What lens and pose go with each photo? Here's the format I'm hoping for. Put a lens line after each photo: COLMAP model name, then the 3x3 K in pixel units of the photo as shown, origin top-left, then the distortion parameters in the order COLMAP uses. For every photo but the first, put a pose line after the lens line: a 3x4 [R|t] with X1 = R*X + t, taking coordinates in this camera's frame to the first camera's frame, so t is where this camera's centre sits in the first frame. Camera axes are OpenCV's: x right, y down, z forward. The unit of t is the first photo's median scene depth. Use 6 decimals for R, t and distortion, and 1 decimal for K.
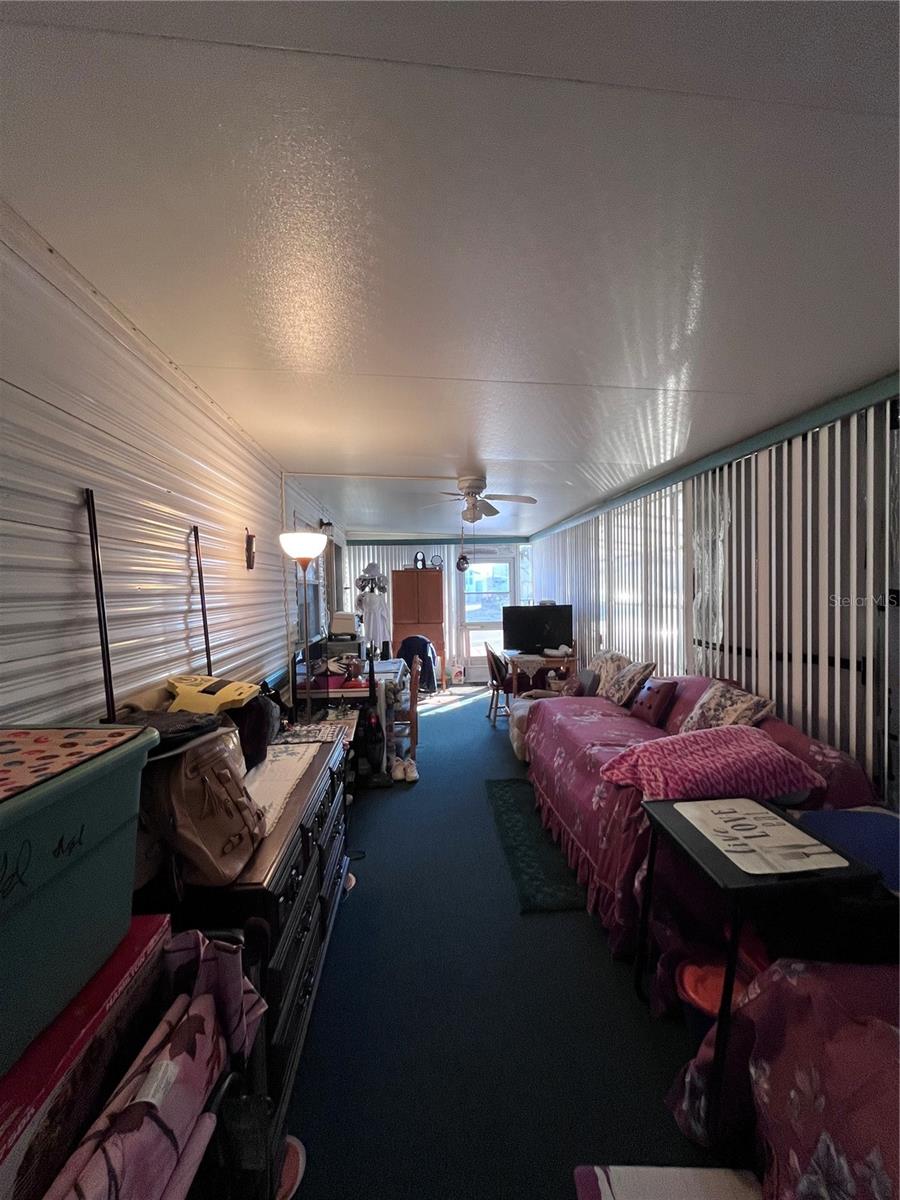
lens RADIAL K [[489.2, 0, 451.4], [0, 489.2, 600.8], [0, 0, 1]] dist [-0.003499, 0.000641]
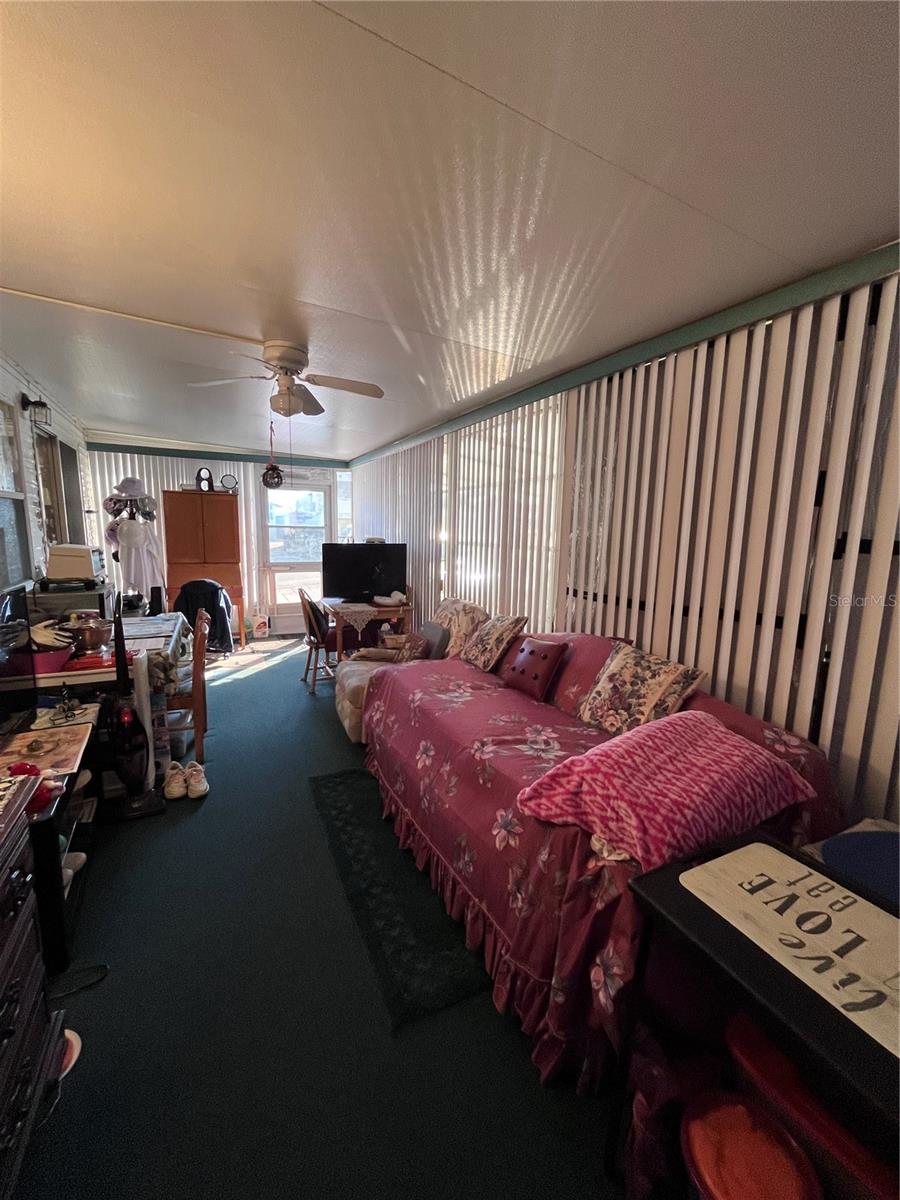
lens RADIAL K [[489.2, 0, 451.4], [0, 489.2, 600.8], [0, 0, 1]] dist [-0.003499, 0.000641]
pose [[0.923106, -0.017245, 0.384160, -0.011251], [-0.029859, 0.992764, 0.116314, 0.007751], [-0.383386, -0.118840, 0.915911, 0.261955]]
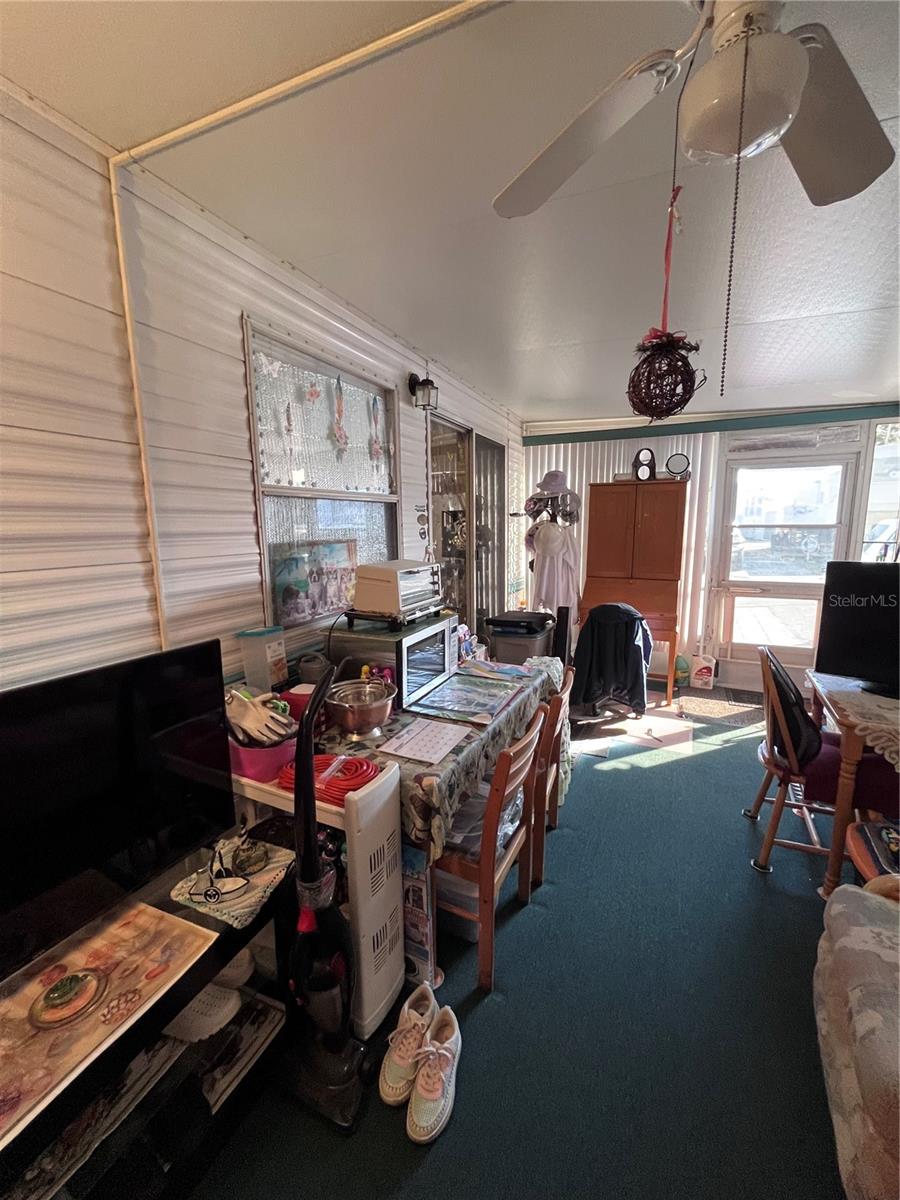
lens RADIAL K [[489.2, 0, 451.4], [0, 489.2, 600.8], [0, 0, 1]] dist [-0.003499, 0.000641]
pose [[0.868910, 0.092208, -0.486306, 0.054425], [-0.023924, 0.989170, 0.144810, -0.009254], [0.494392, -0.114193, 0.861705, 0.749332]]
